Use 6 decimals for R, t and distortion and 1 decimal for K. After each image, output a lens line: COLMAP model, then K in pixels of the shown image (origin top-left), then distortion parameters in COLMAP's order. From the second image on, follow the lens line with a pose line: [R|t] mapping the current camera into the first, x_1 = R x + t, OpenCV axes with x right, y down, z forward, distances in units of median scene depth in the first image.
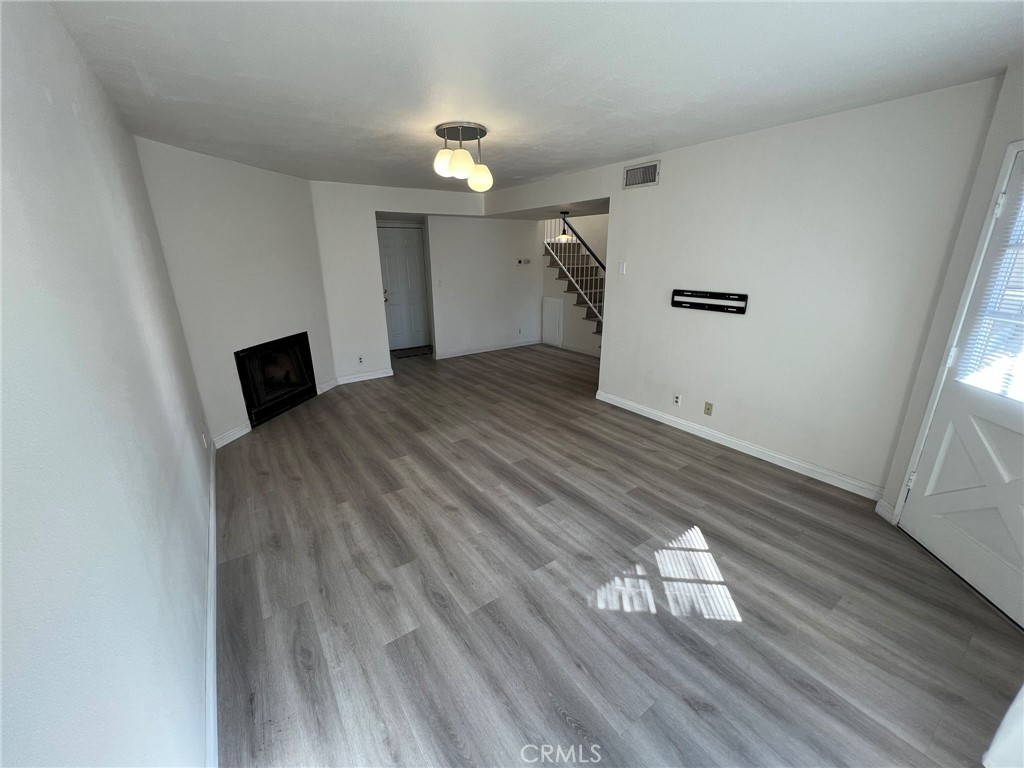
lens RADIAL K [[412.6, 0, 512.0], [0, 412.6, 384.0], [0, 0, 1]] dist [0.002277, 0.000118]
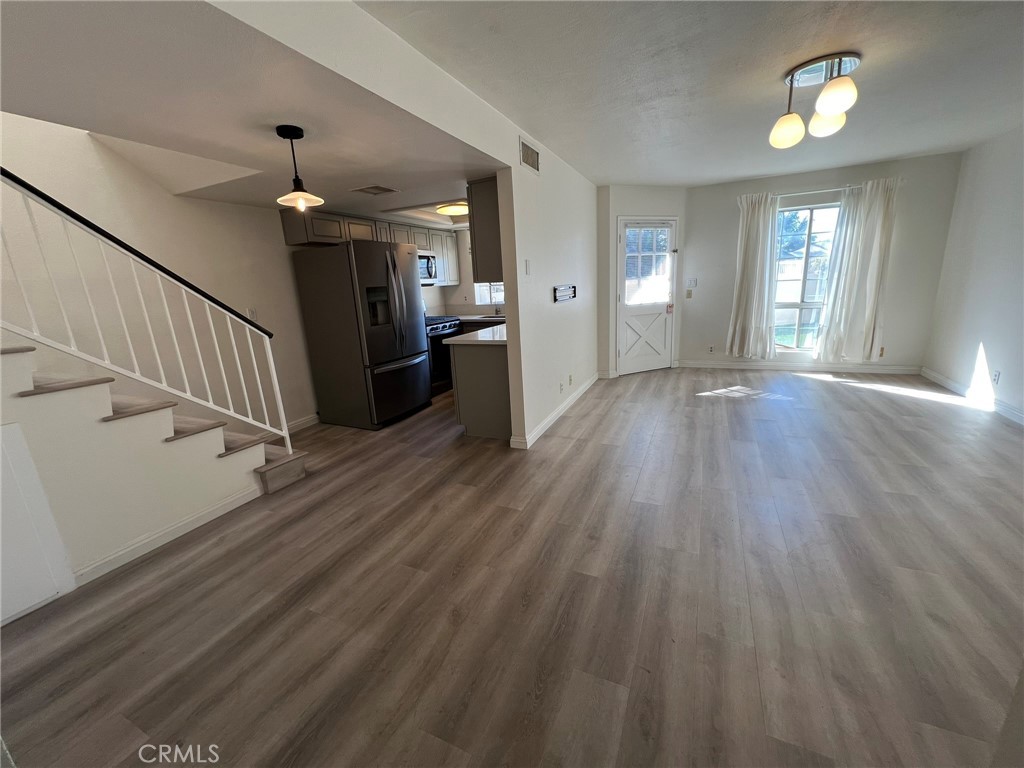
lens RADIAL K [[412.6, 0, 512.0], [0, 412.6, 384.0], [0, 0, 1]] dist [0.002277, 0.000118]
pose [[-0.504256, -0.173604, 0.845924, -0.485022], [0.314796, 0.875225, 0.367267, -0.443147], [-0.804133, 0.451490, -0.386688, 1.651884]]
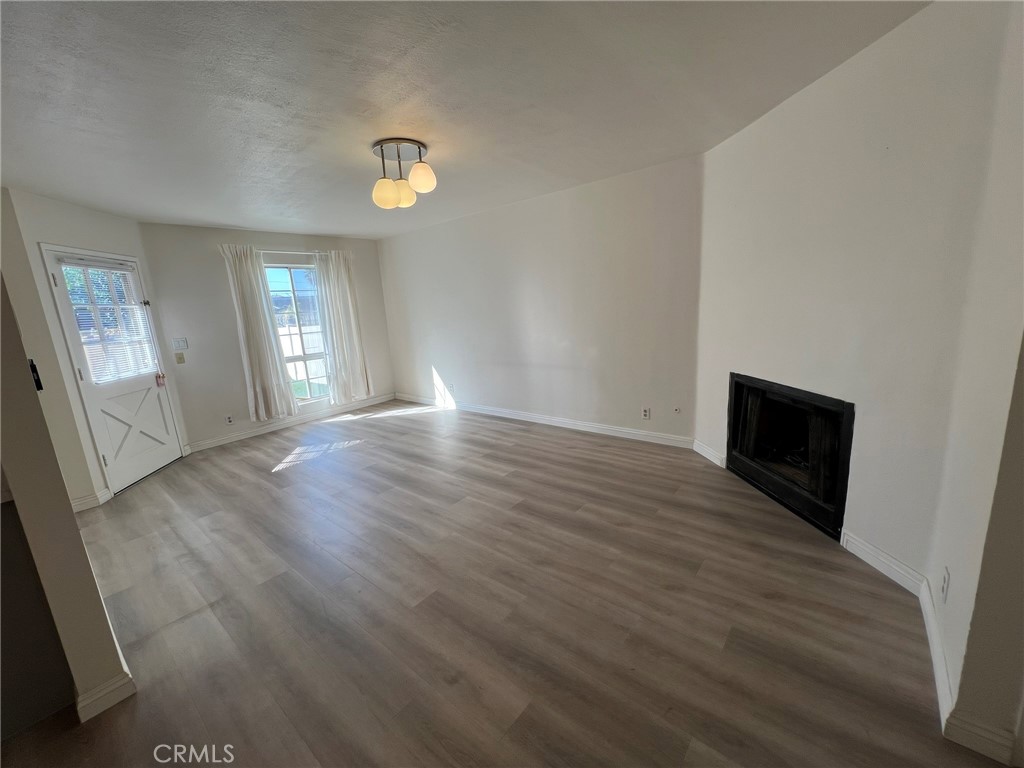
lens RADIAL K [[410.1, 0, 512.0], [0, 410.1, 384.0], [0, 0, 1]] dist [-0.002580, 0.000031]
pose [[-0.961716, 0.125710, -0.243515, -0.059499], [-0.005954, 0.878789, 0.477173, -0.465638], [0.273984, 0.460355, -0.844397, 1.661443]]
